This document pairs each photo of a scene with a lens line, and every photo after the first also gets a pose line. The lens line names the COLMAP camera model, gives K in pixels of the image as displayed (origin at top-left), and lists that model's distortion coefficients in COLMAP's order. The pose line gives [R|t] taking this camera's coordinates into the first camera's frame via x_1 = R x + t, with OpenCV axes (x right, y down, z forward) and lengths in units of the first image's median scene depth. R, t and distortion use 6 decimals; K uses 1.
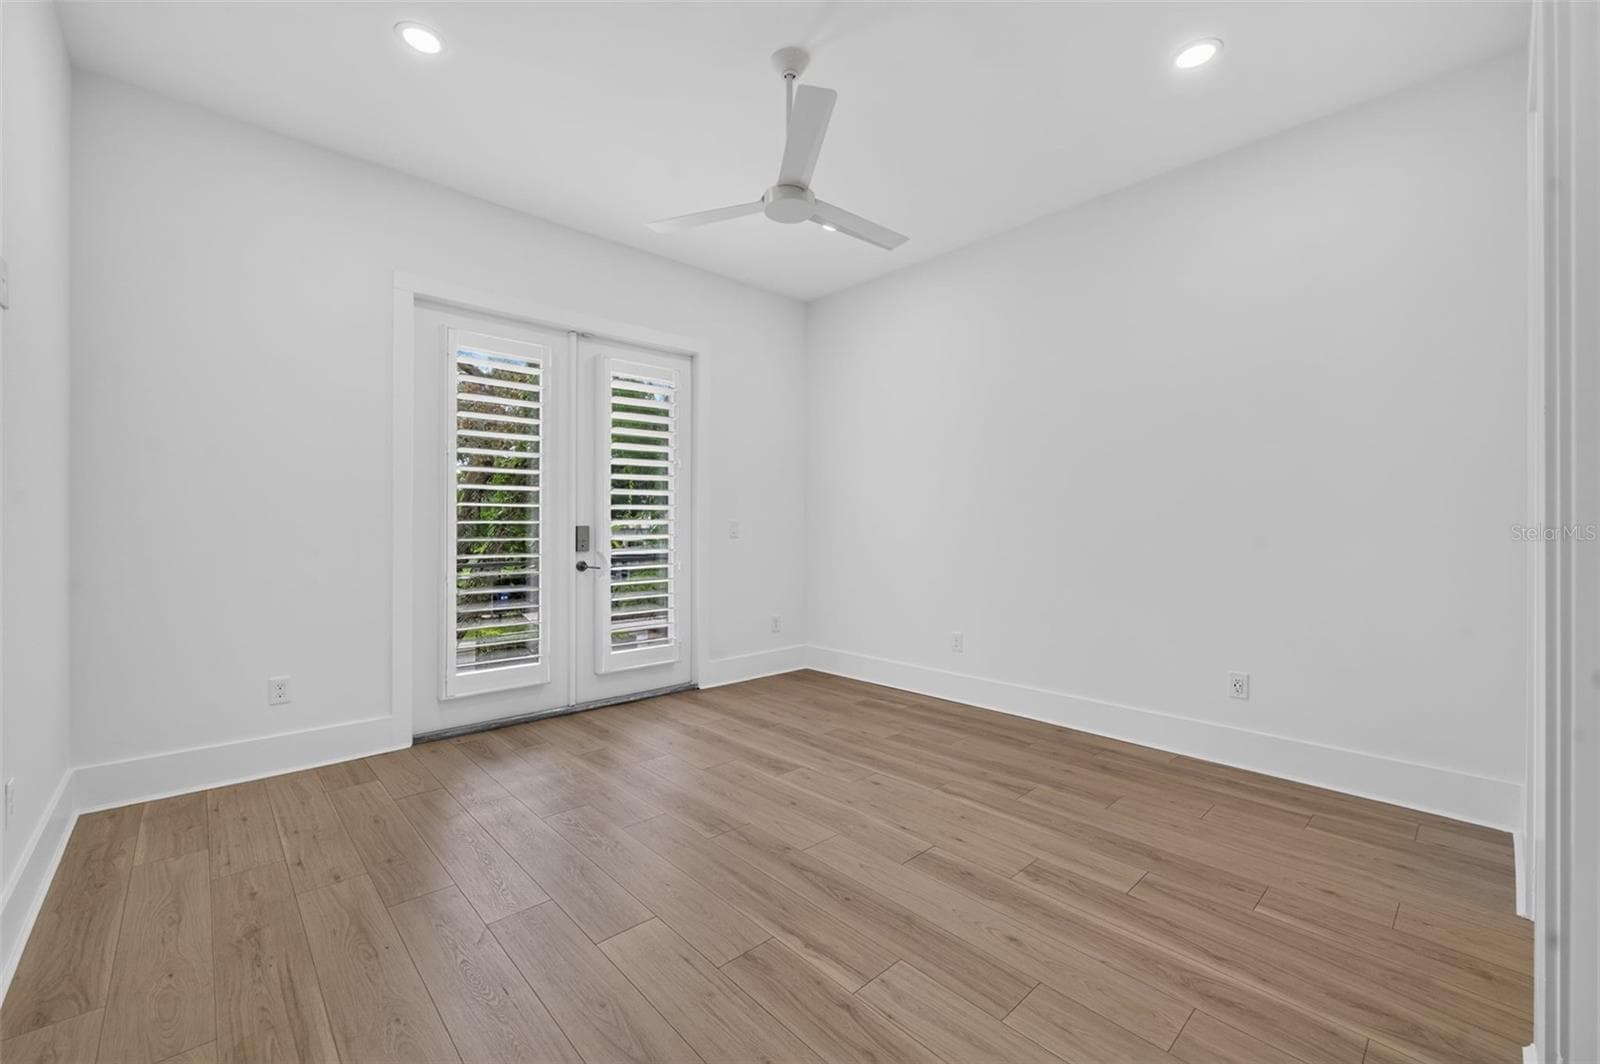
lens RADIAL K [[652.2, 0, 798.6], [0, 652.2, 528.2], [0, 0, 1]] dist [-0.011445, 0.000078]
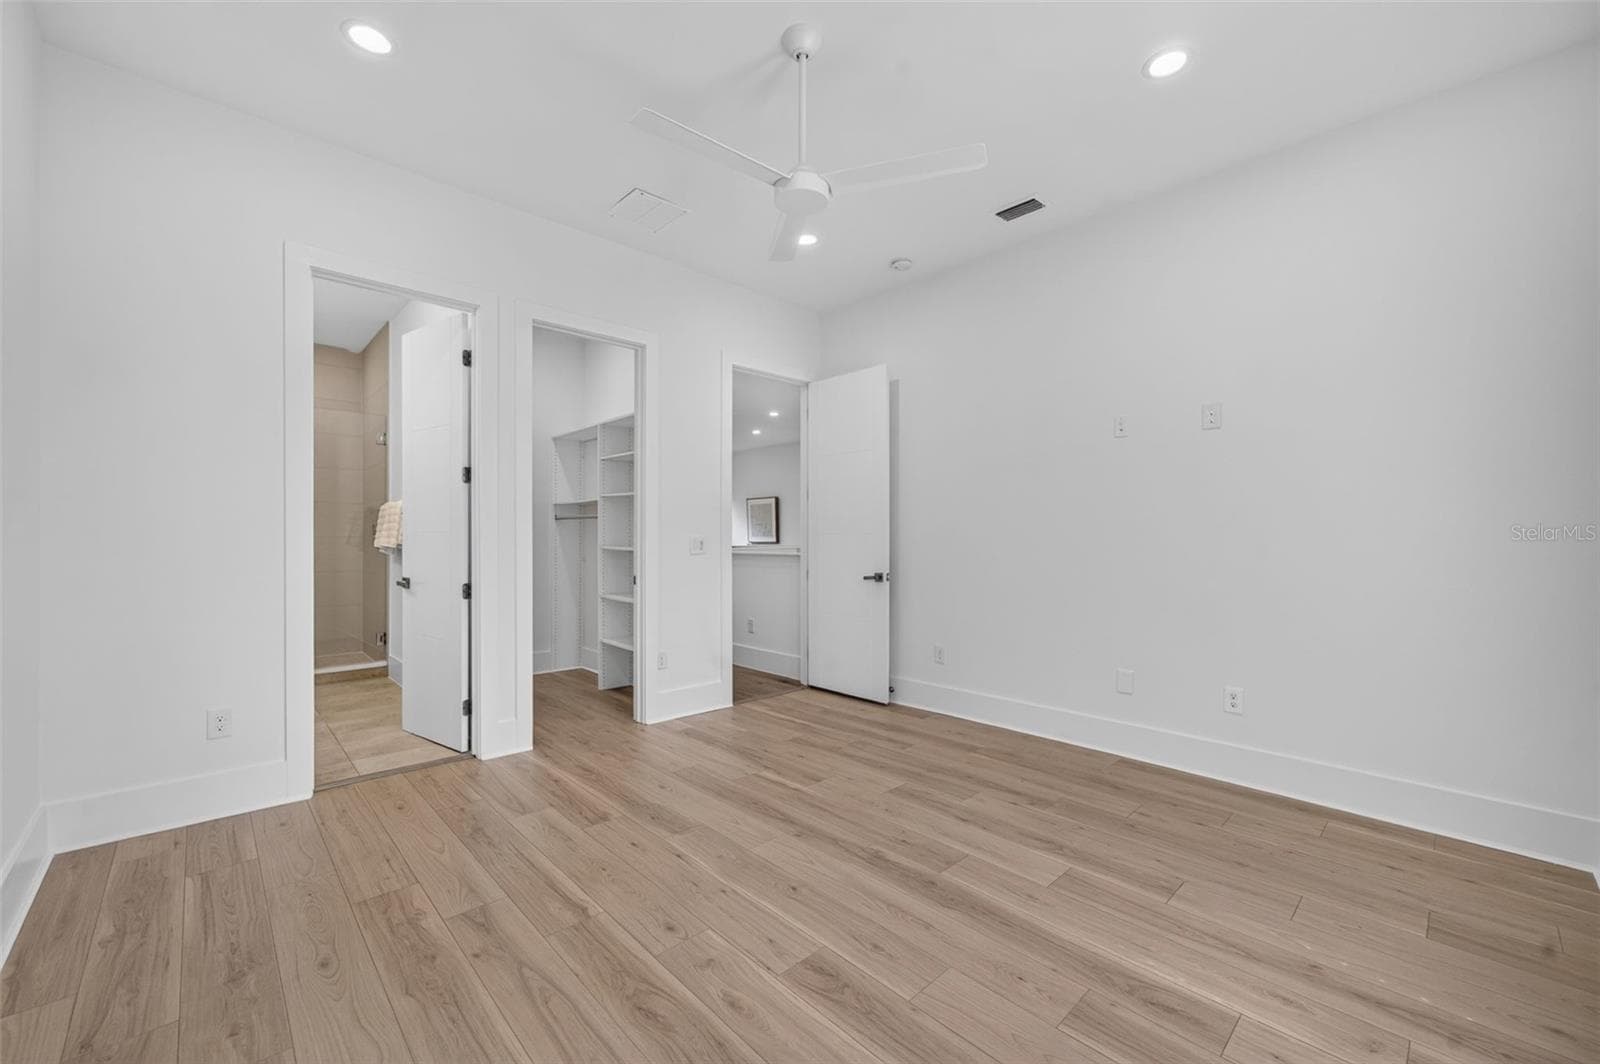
lens RADIAL K [[652.2, 0, 800.1], [0, 652.2, 535.1], [0, 0, 1]] dist [-0.011445, 0.000078]
pose [[-0.999888, -0.005330, -0.014007, -0.002087], [-0.005324, 0.999986, -0.000506, -0.015784], [0.014009, -0.000431, -0.999902, 2.003449]]
